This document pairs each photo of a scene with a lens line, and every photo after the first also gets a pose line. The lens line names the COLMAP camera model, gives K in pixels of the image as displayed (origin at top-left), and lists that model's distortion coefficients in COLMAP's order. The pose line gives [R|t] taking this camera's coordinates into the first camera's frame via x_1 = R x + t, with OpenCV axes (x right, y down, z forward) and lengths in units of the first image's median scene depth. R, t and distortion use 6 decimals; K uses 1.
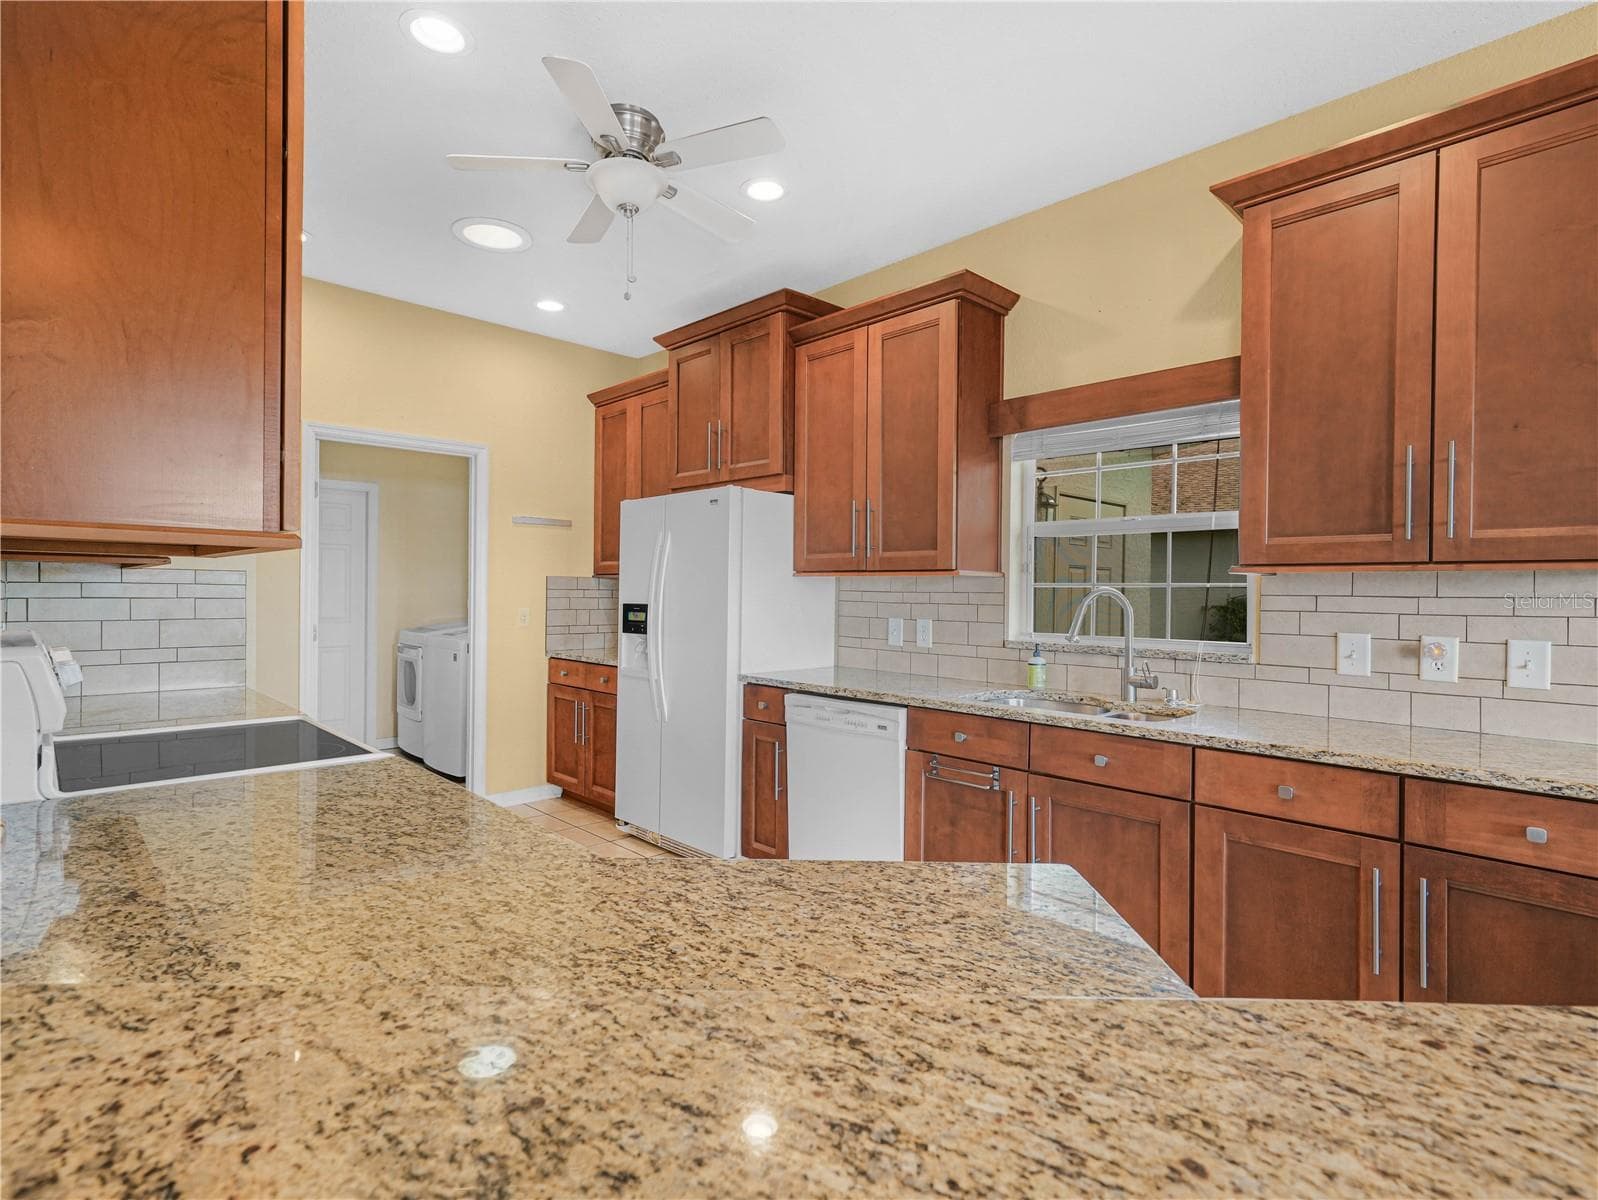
lens RADIAL K [[802.2, 0, 800.0], [0, 802.2, 592.5], [0, 0, 1]] dist [0.010487, -0.000214]
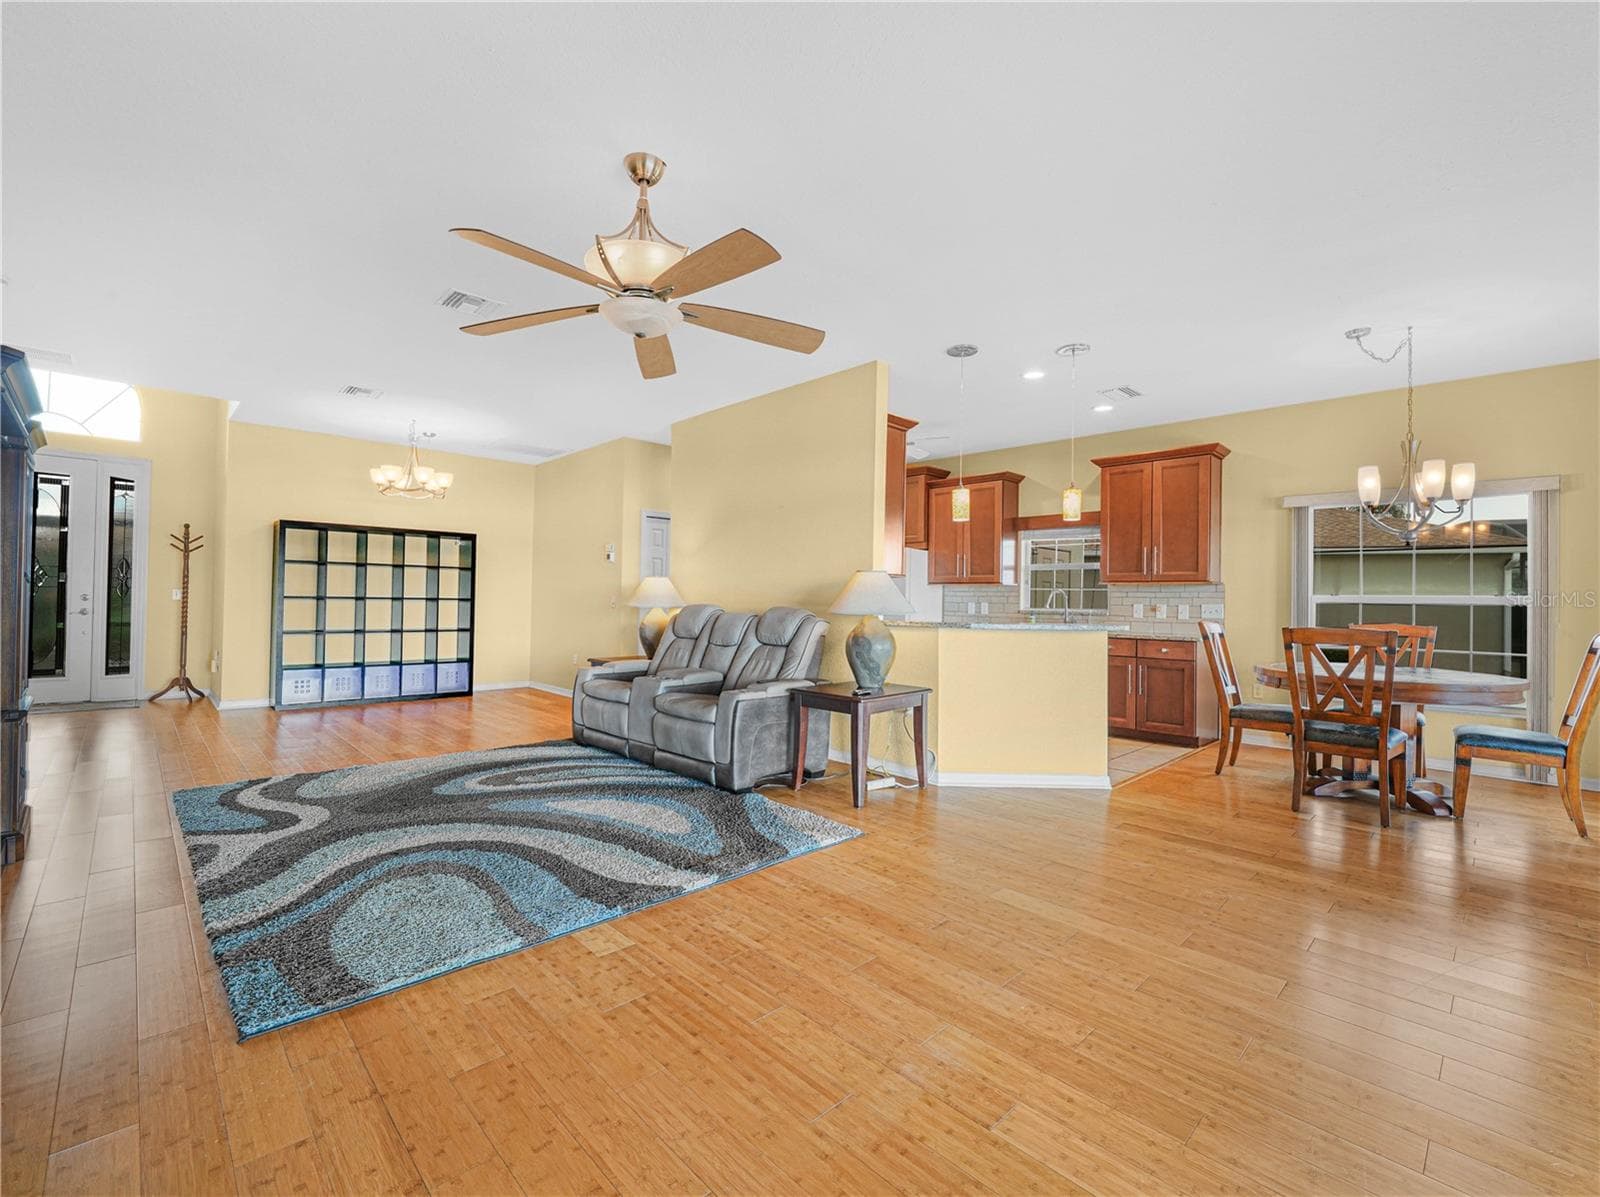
lens RADIAL K [[696.6, 0, 793.8], [0, 696.6, 595.2], [0, 0, 1]] dist [-0.015864, -0.000248]
pose [[0.999924, 0.008288, -0.009157, -0.465804], [-0.008379, 0.999915, -0.009970, 0.041960], [0.009073, 0.010046, 0.999908, -1.287316]]
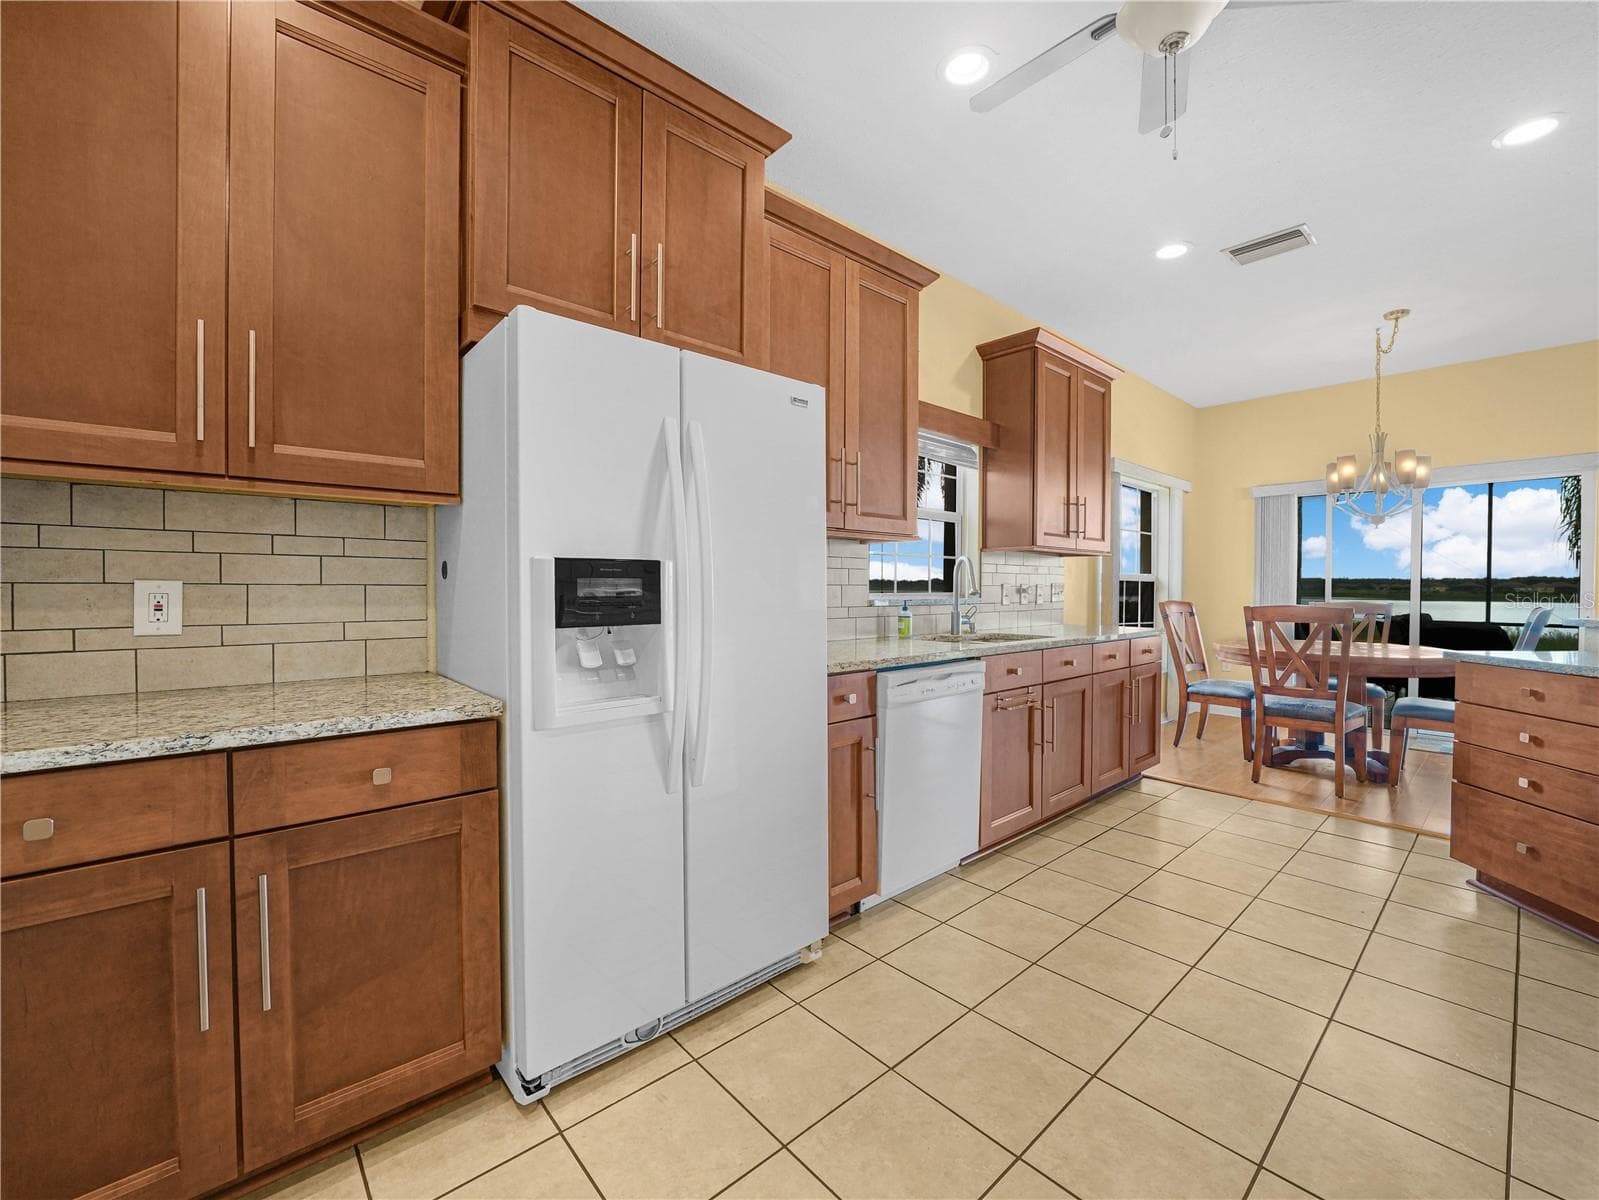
lens RADIAL K [[672.2, 0, 799.5], [0, 672.2, 600.0], [0, 0, 1]] dist [-0.018344, -0.000072]
pose [[0.035293, -0.024893, 0.999067, -0.745752], [0.007486, 0.999668, 0.024643, 0.035843], [-0.999349, 0.006609, 0.035468, 1.127615]]
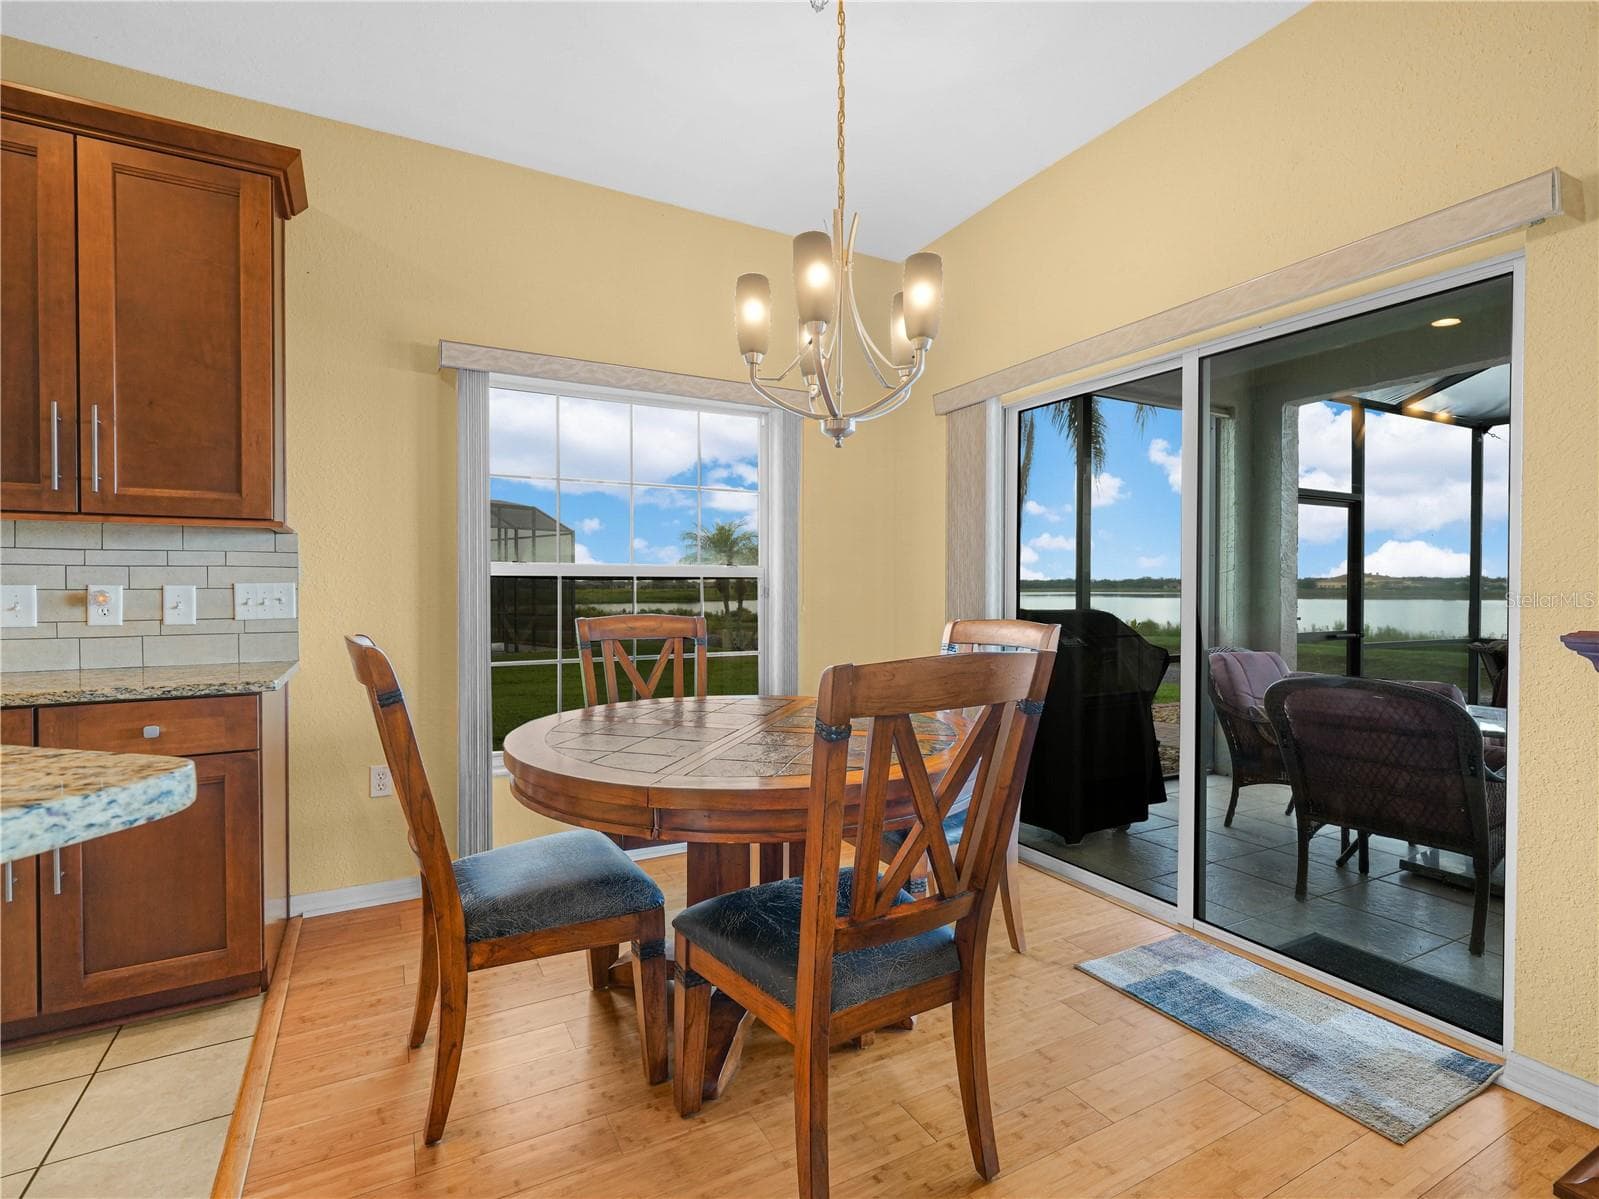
lens RADIAL K [[765.7, 0, 795.4], [0, 765.7, 594.3], [0, 0, 1]] dist [0.000450, 0.000021]
pose [[0.264032, -0.021455, 0.964275, 0.022237], [0.003435, 0.999767, 0.021304, 0.035285], [-0.964508, -0.002313, 0.264044, -0.137928]]
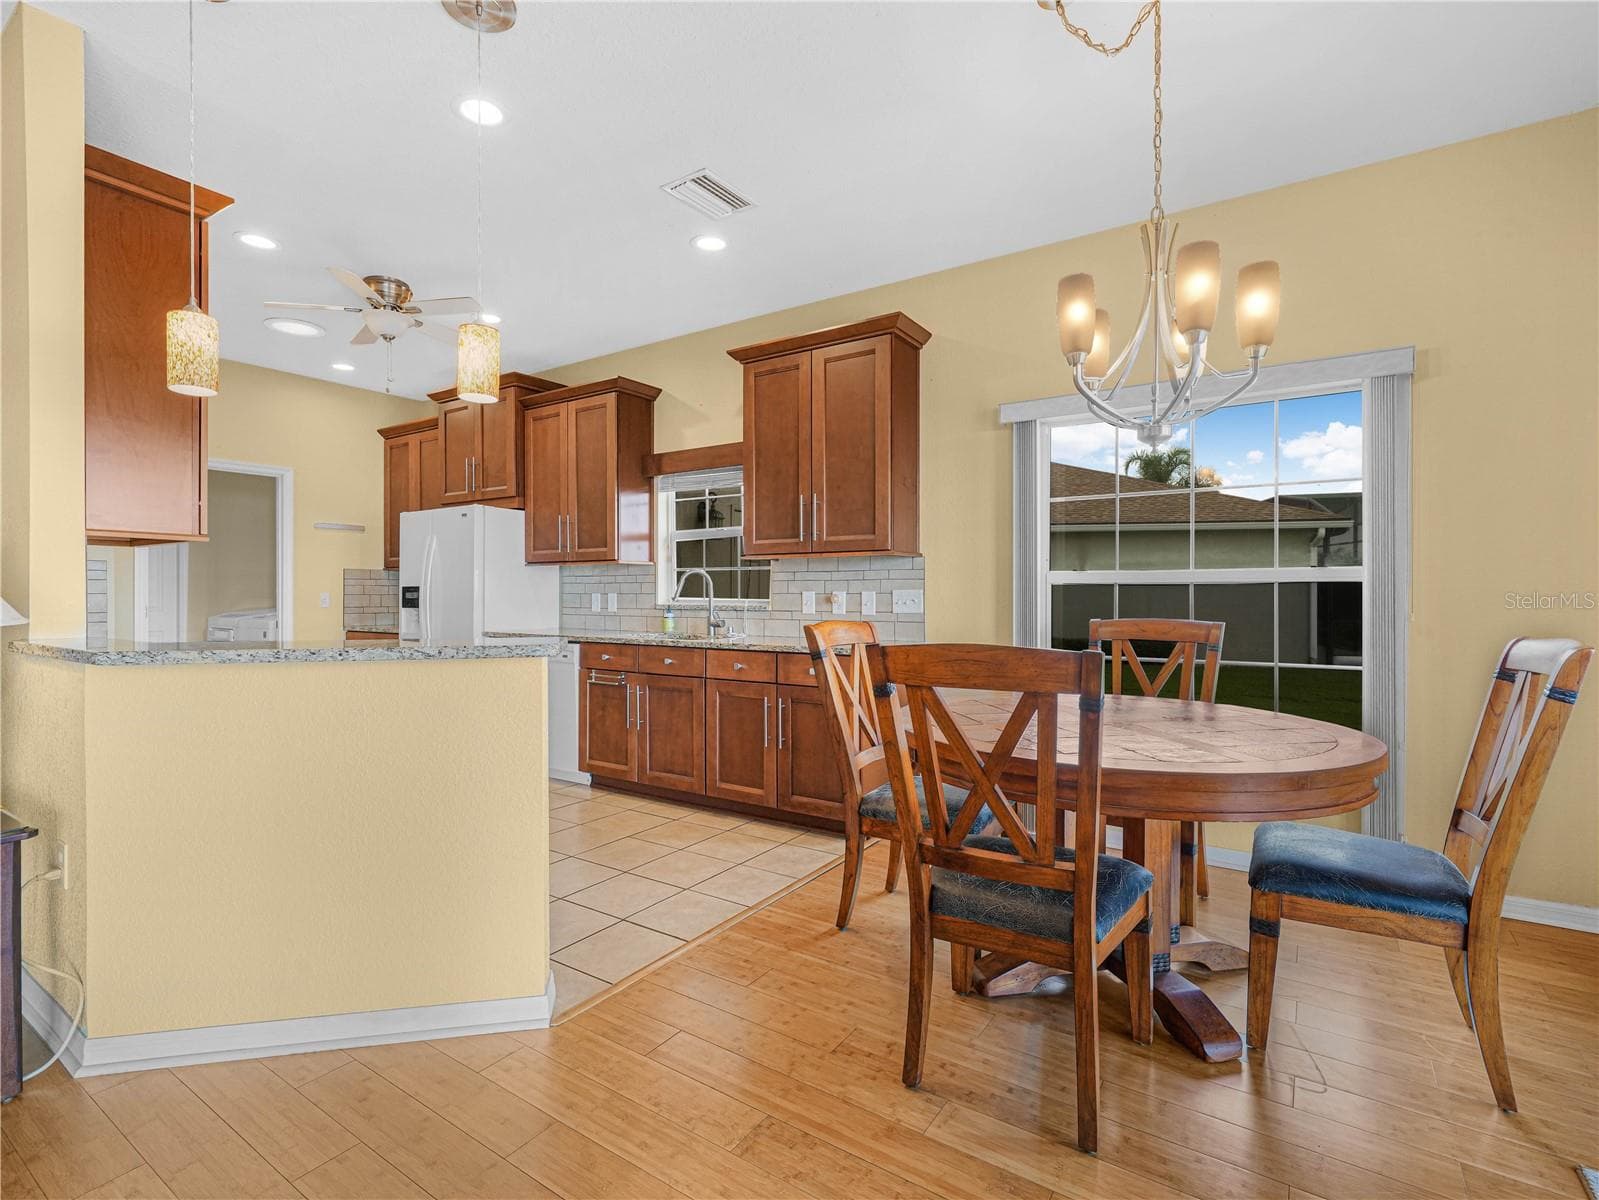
lens RADIAL K [[765.7, 0, 795.4], [0, 765.7, 594.8], [0, 0, 1]] dist [0.000450, 0.000021]
pose [[0.977933, -0.009929, 0.208683, 0.222053], [0.010033, 0.999950, 0.000560, 0.044699], [-0.208678, 0.001546, 0.977983, -0.577664]]
